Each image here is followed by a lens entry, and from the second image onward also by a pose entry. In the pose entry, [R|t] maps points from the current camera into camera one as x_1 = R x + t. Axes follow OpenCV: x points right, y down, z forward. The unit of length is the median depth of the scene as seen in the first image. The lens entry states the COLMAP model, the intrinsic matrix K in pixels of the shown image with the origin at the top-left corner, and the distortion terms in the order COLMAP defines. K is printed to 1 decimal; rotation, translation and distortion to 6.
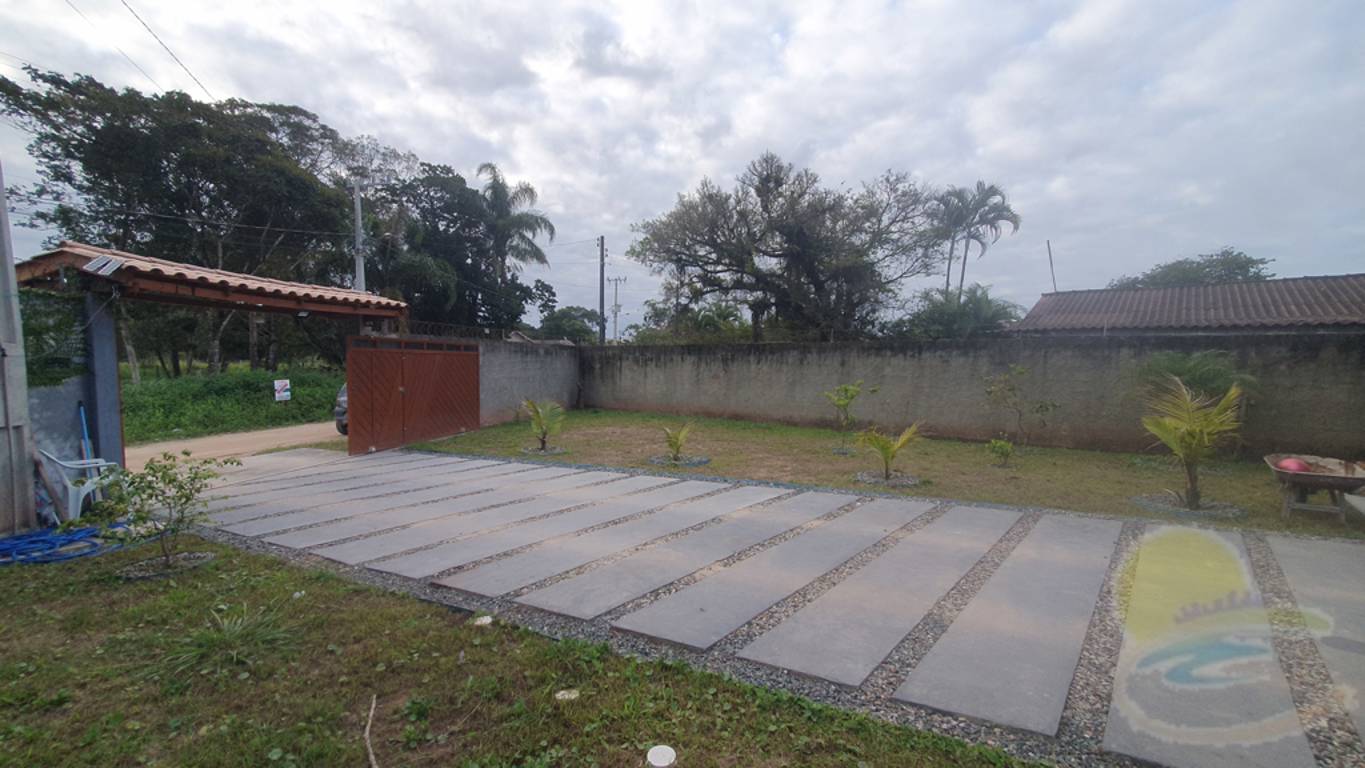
lens RADIAL K [[545.5, 0, 692.5], [0, 545.5, 389.9], [0, 0, 1]] dist [0.006230, -0.000004]
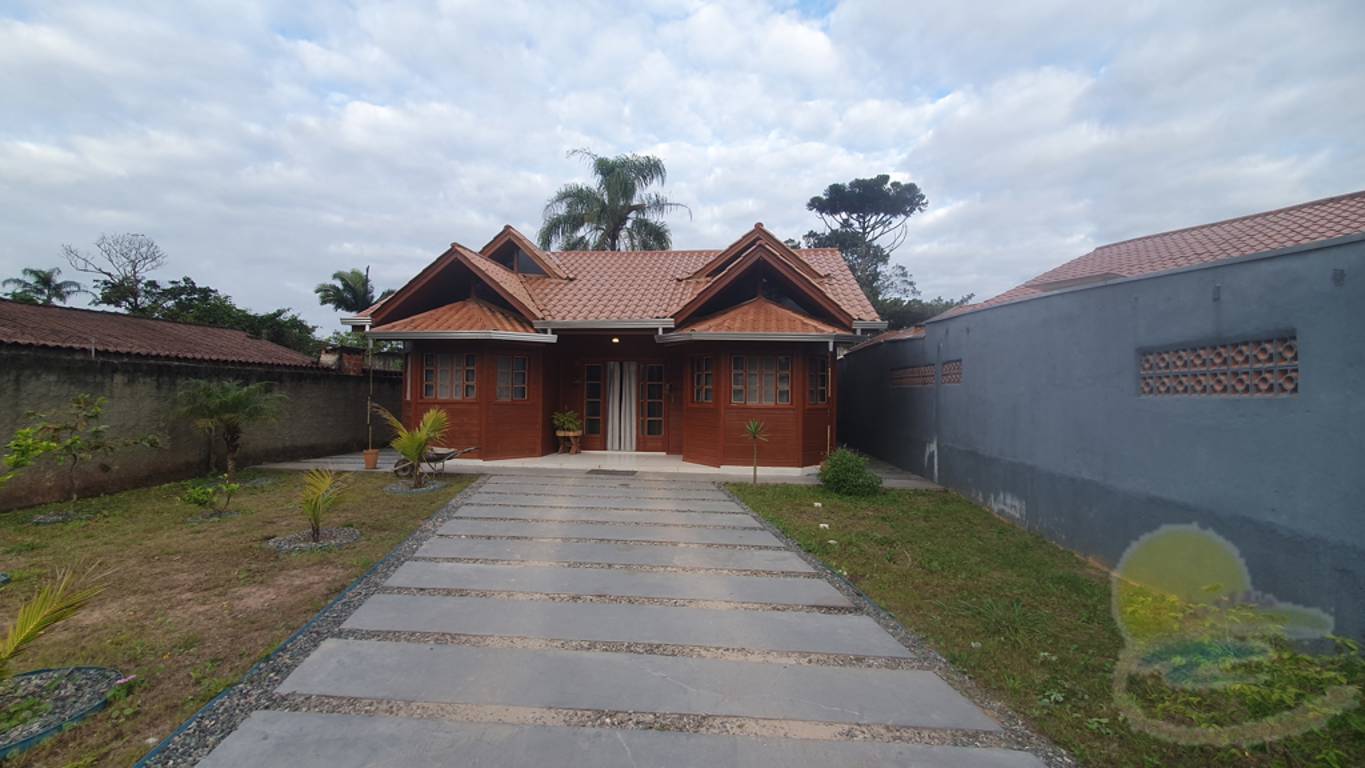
lens RADIAL K [[545.5, 0, 684.9], [0, 545.5, 385.2], [0, 0, 1]] dist [0.006230, -0.000004]
pose [[-0.605047, 0.000867, 0.796189, -0.474266], [0.032309, 0.999202, 0.023464, -0.049699], [-0.795534, 0.039921, -0.604593, 0.814655]]
